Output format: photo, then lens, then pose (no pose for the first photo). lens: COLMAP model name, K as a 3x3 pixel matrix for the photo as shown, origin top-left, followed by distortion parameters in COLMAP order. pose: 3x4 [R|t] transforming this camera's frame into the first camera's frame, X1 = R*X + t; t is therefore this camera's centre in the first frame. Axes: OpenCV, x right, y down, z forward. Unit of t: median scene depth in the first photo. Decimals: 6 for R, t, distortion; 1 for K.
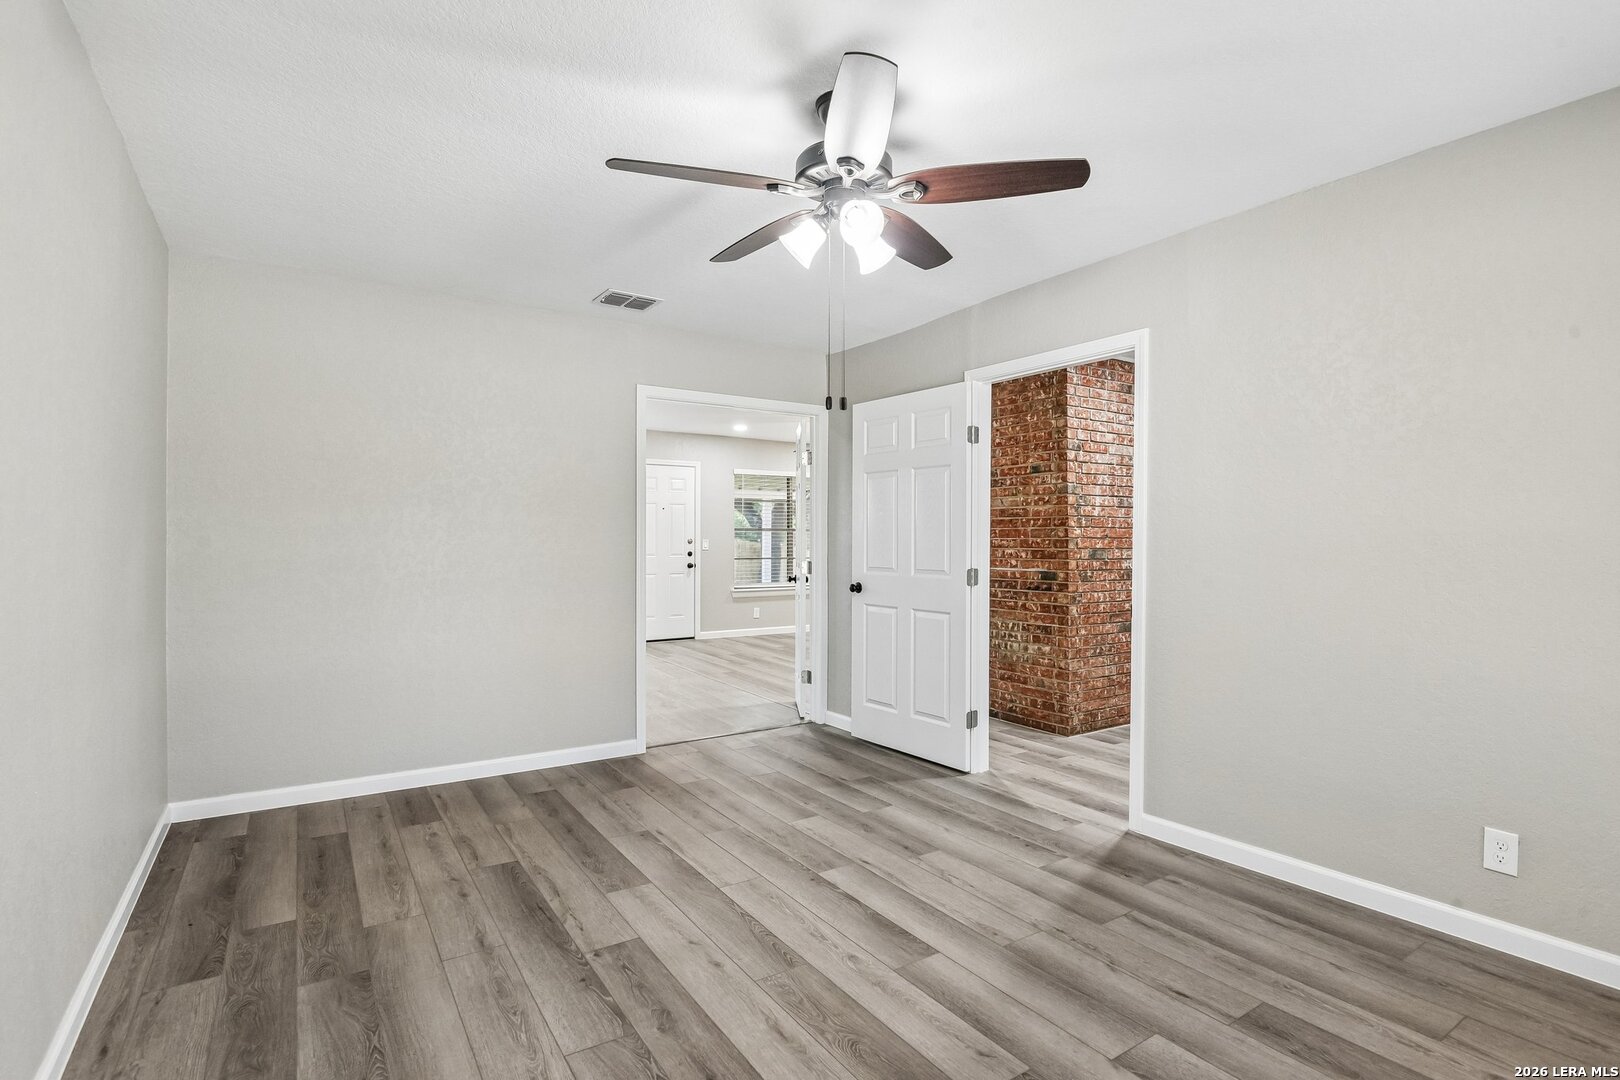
lens RADIAL K [[777.8, 0, 798.0], [0, 777.8, 543.3], [0, 0, 1]] dist [-0.030897, 0.000215]
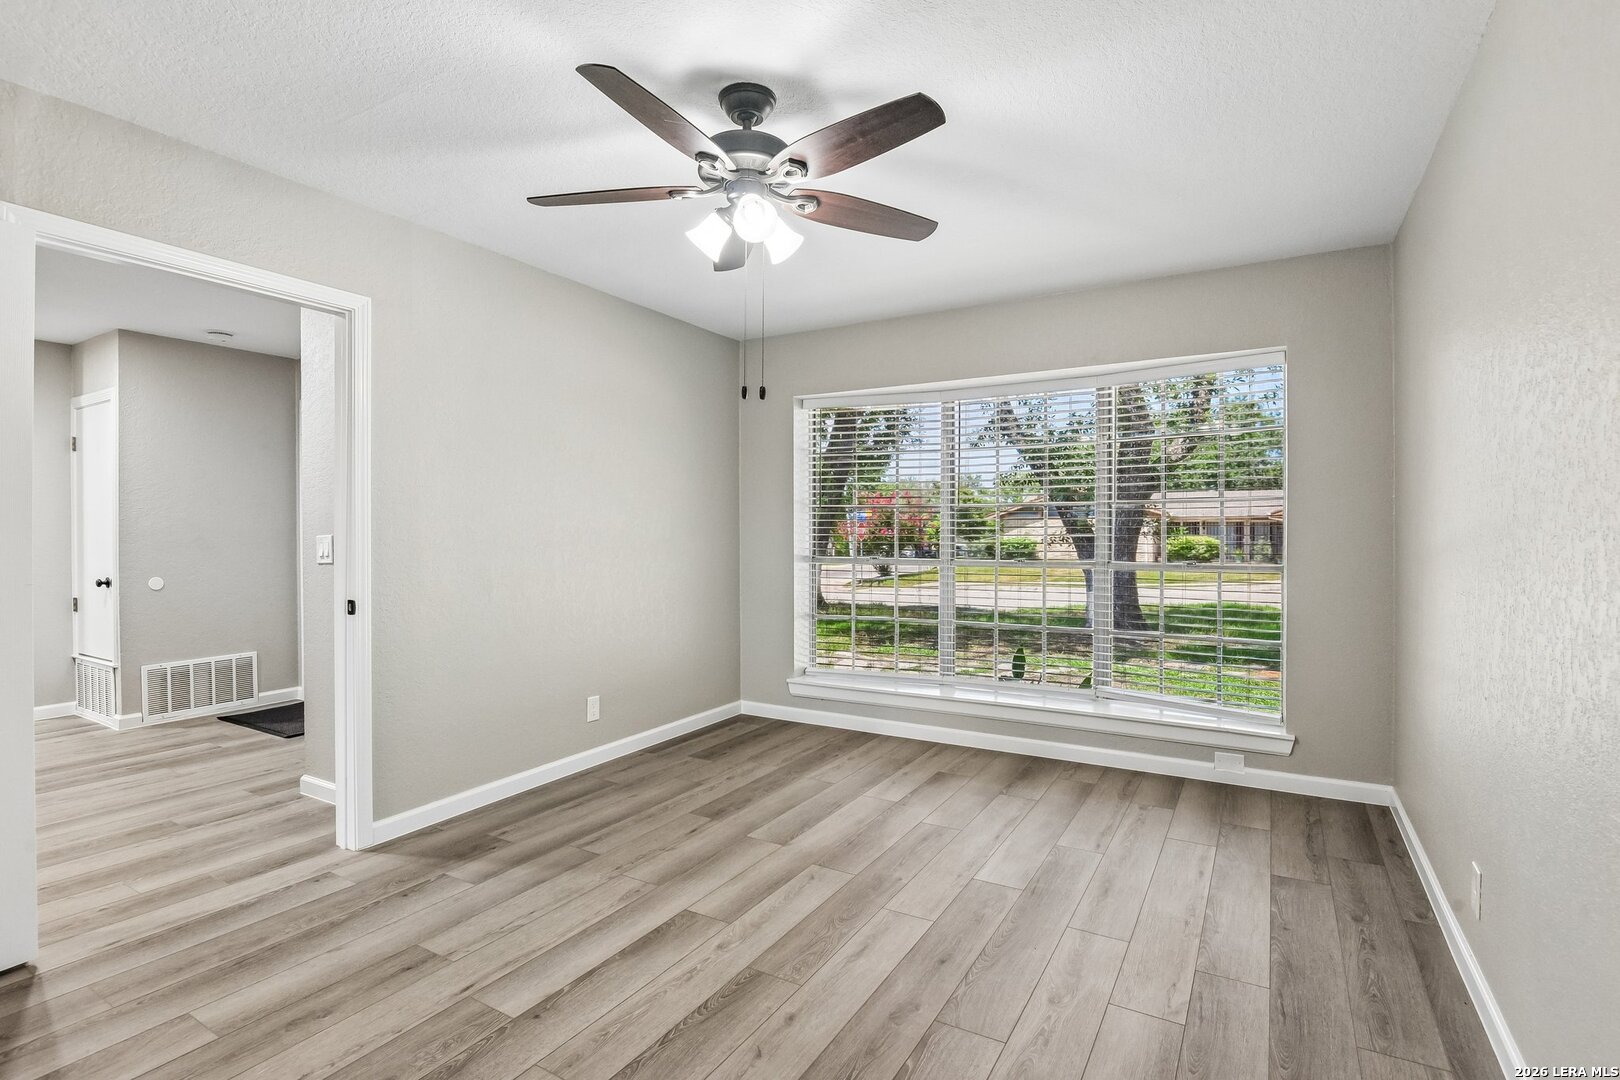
lens RADIAL K [[777.8, 0, 814.3], [0, 777.8, 533.5], [0, 0, 1]] dist [-0.030897, 0.000215]
pose [[-0.451915, -0.005575, 0.892044, -0.769921], [0.005055, 0.999948, 0.008811, -0.001883], [-0.892047, 0.008491, -0.451863, 1.190039]]
